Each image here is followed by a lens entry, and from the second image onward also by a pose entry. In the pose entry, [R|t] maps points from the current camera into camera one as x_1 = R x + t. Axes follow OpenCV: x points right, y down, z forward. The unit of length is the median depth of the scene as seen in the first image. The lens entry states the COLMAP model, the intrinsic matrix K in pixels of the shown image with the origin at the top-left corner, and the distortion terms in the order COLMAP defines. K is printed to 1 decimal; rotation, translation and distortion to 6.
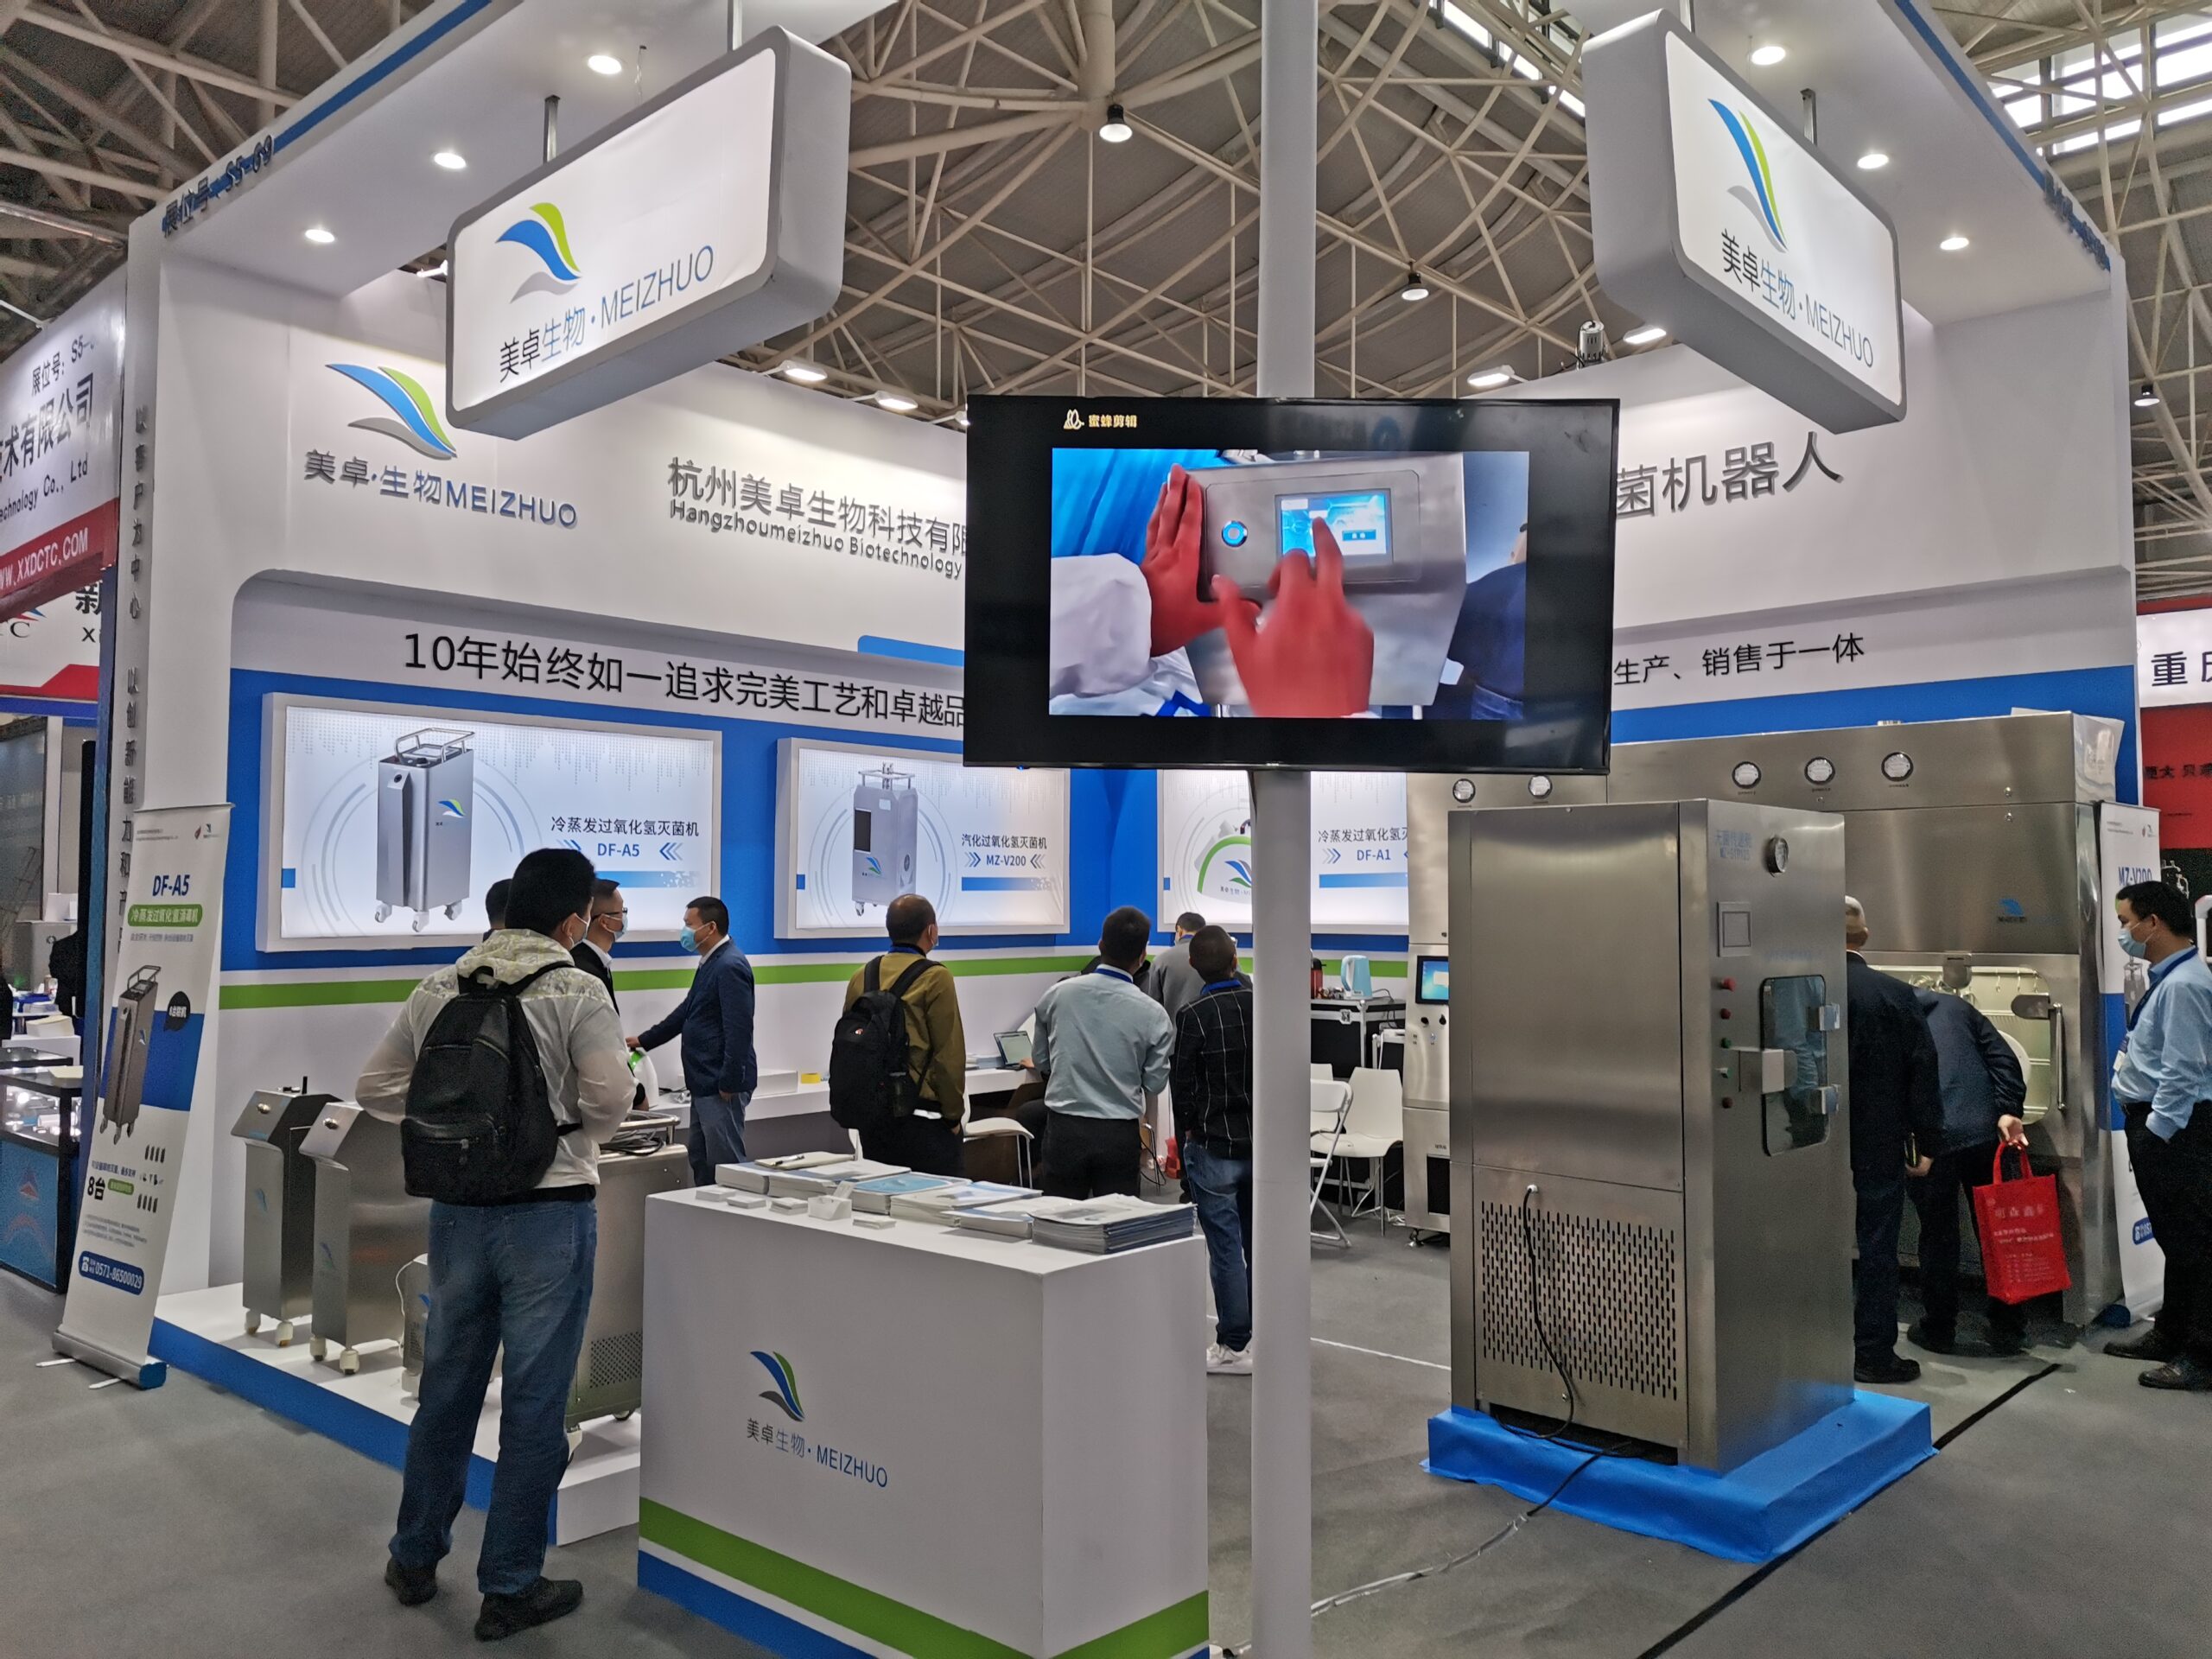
lens RADIAL K [[1688.6, 0, 1108.9], [0, 1688.6, 831.2], [0, 0, 1]] dist [0.060719, -0.000577]
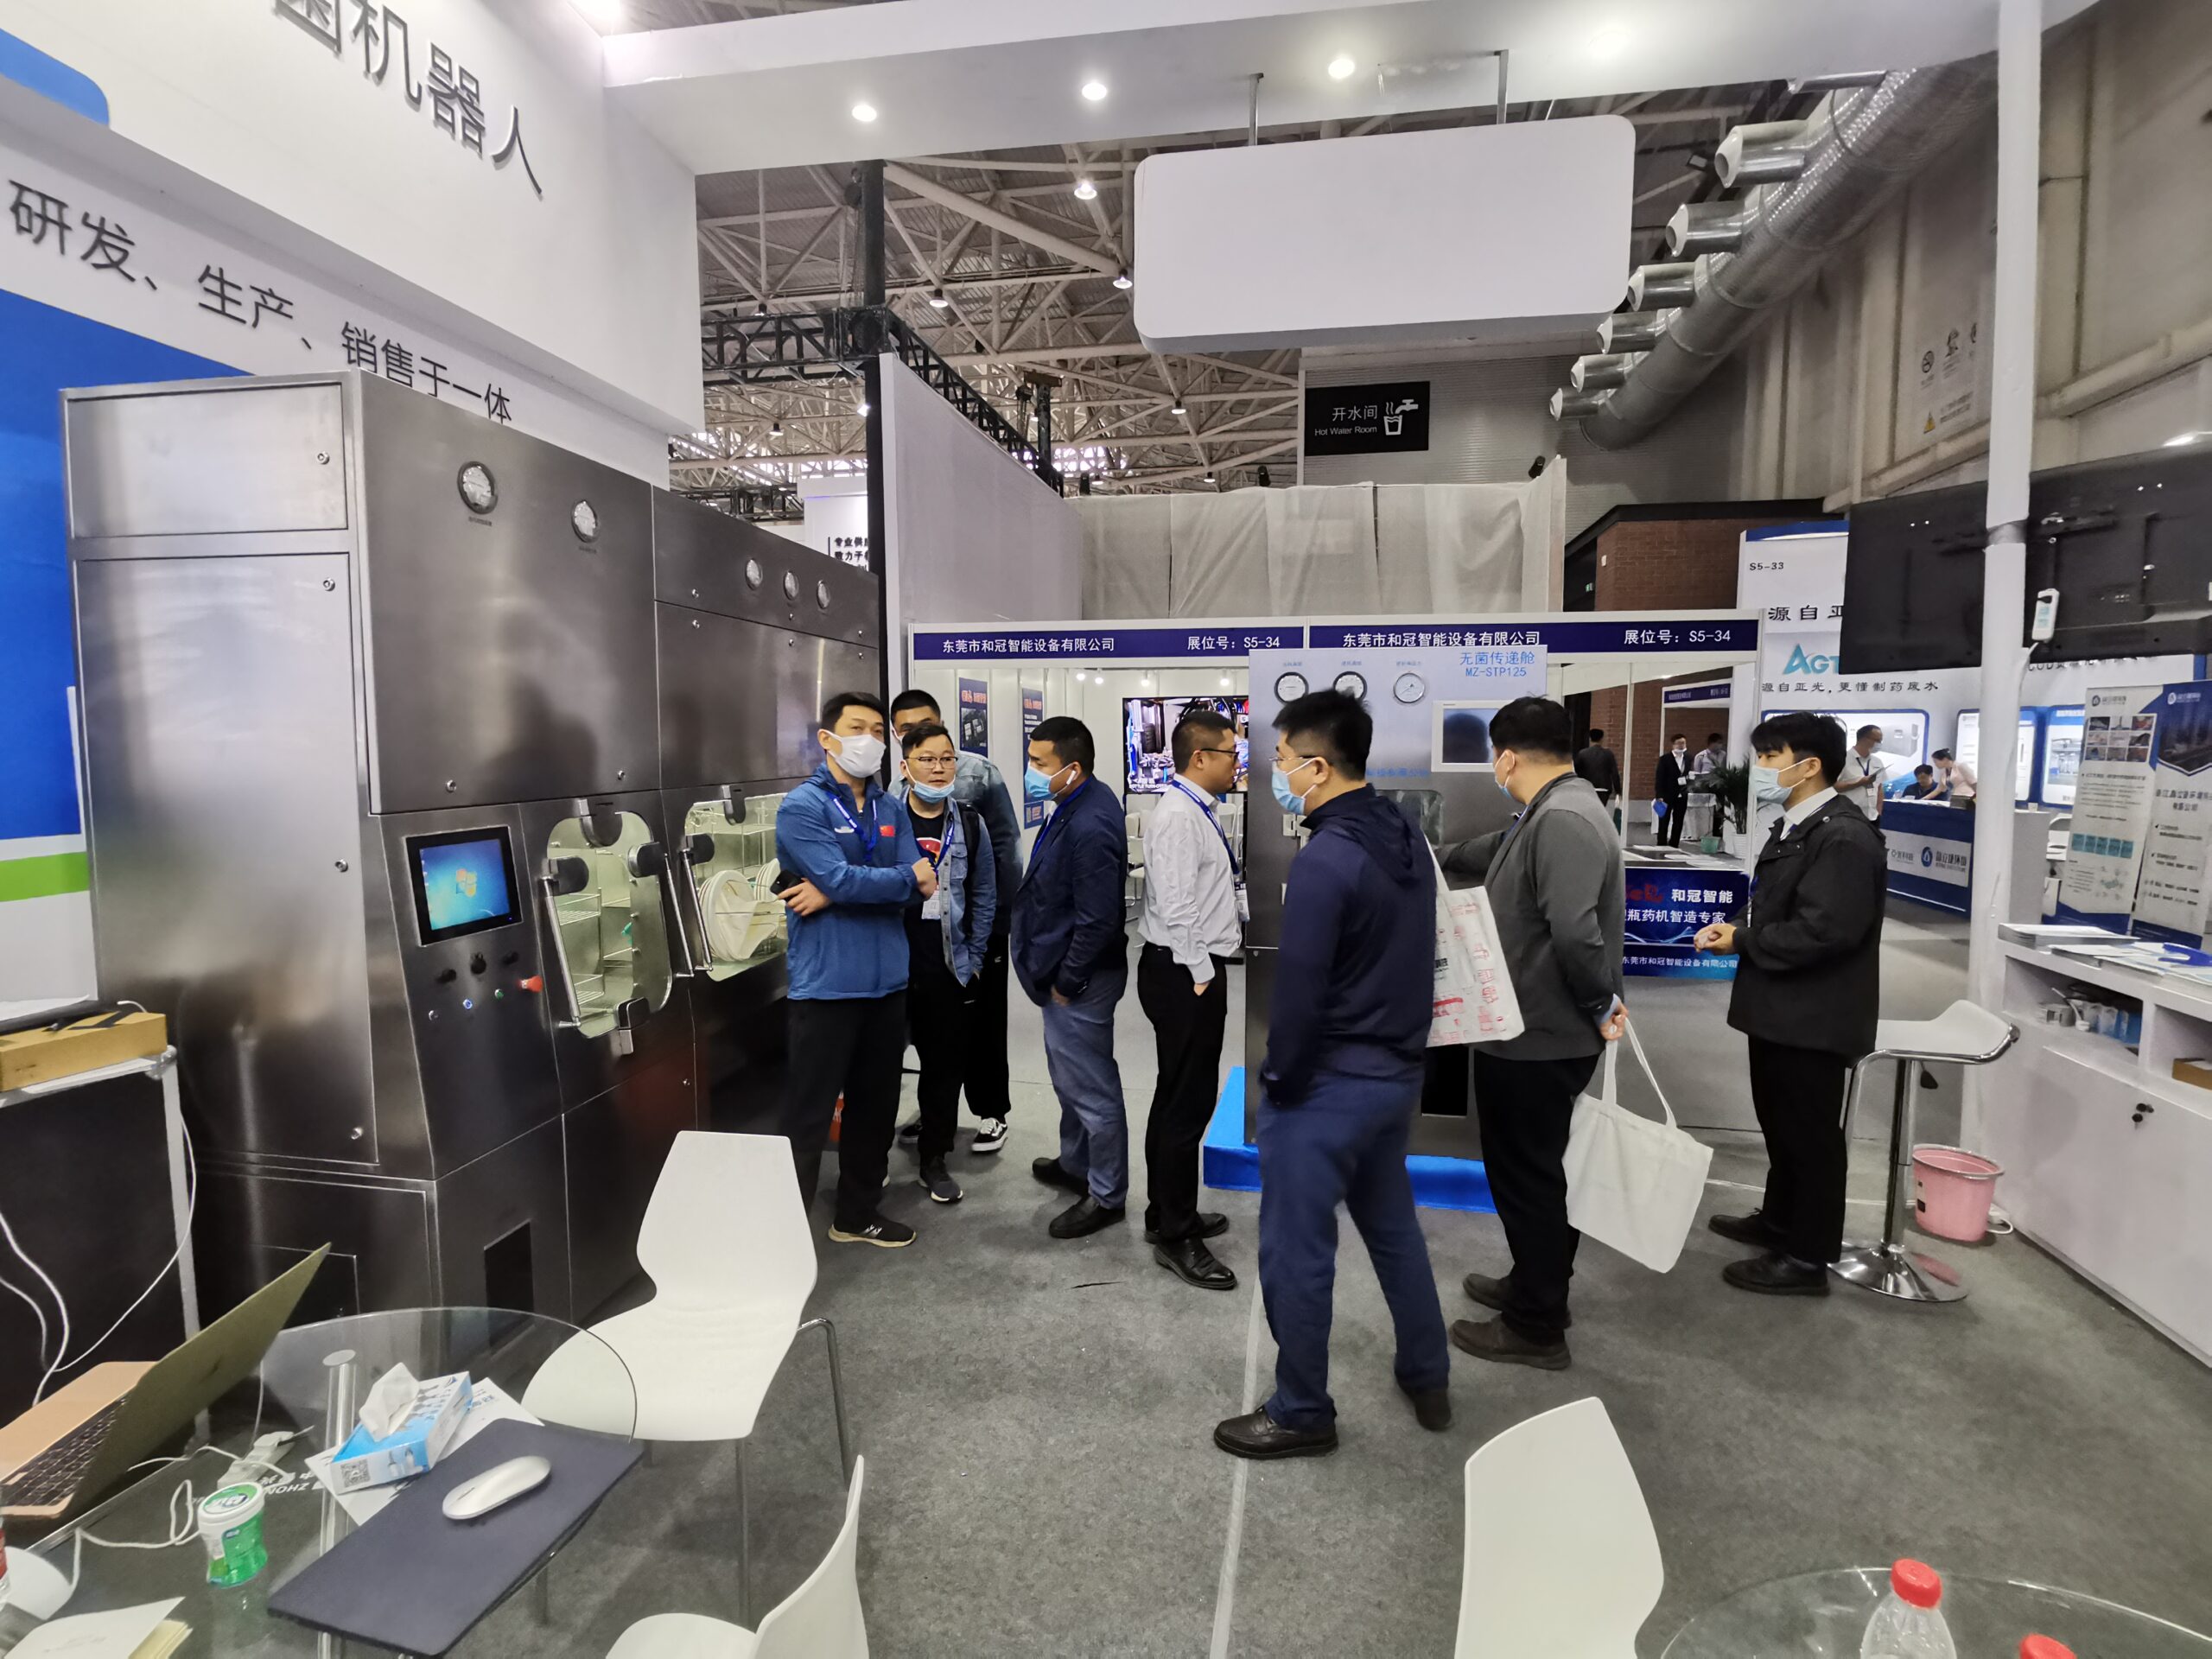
lens RADIAL K [[1099.9, 0, 1107.4], [0, 1099.9, 827.4], [0, 0, 1]] dist [-0.001825, -0.000192]
pose [[-0.528888, -0.068768, 0.845901, -0.161745], [-0.042882, 0.997604, 0.054289, 0.048019], [-0.847608, -0.007561, -0.530570, 1.003406]]
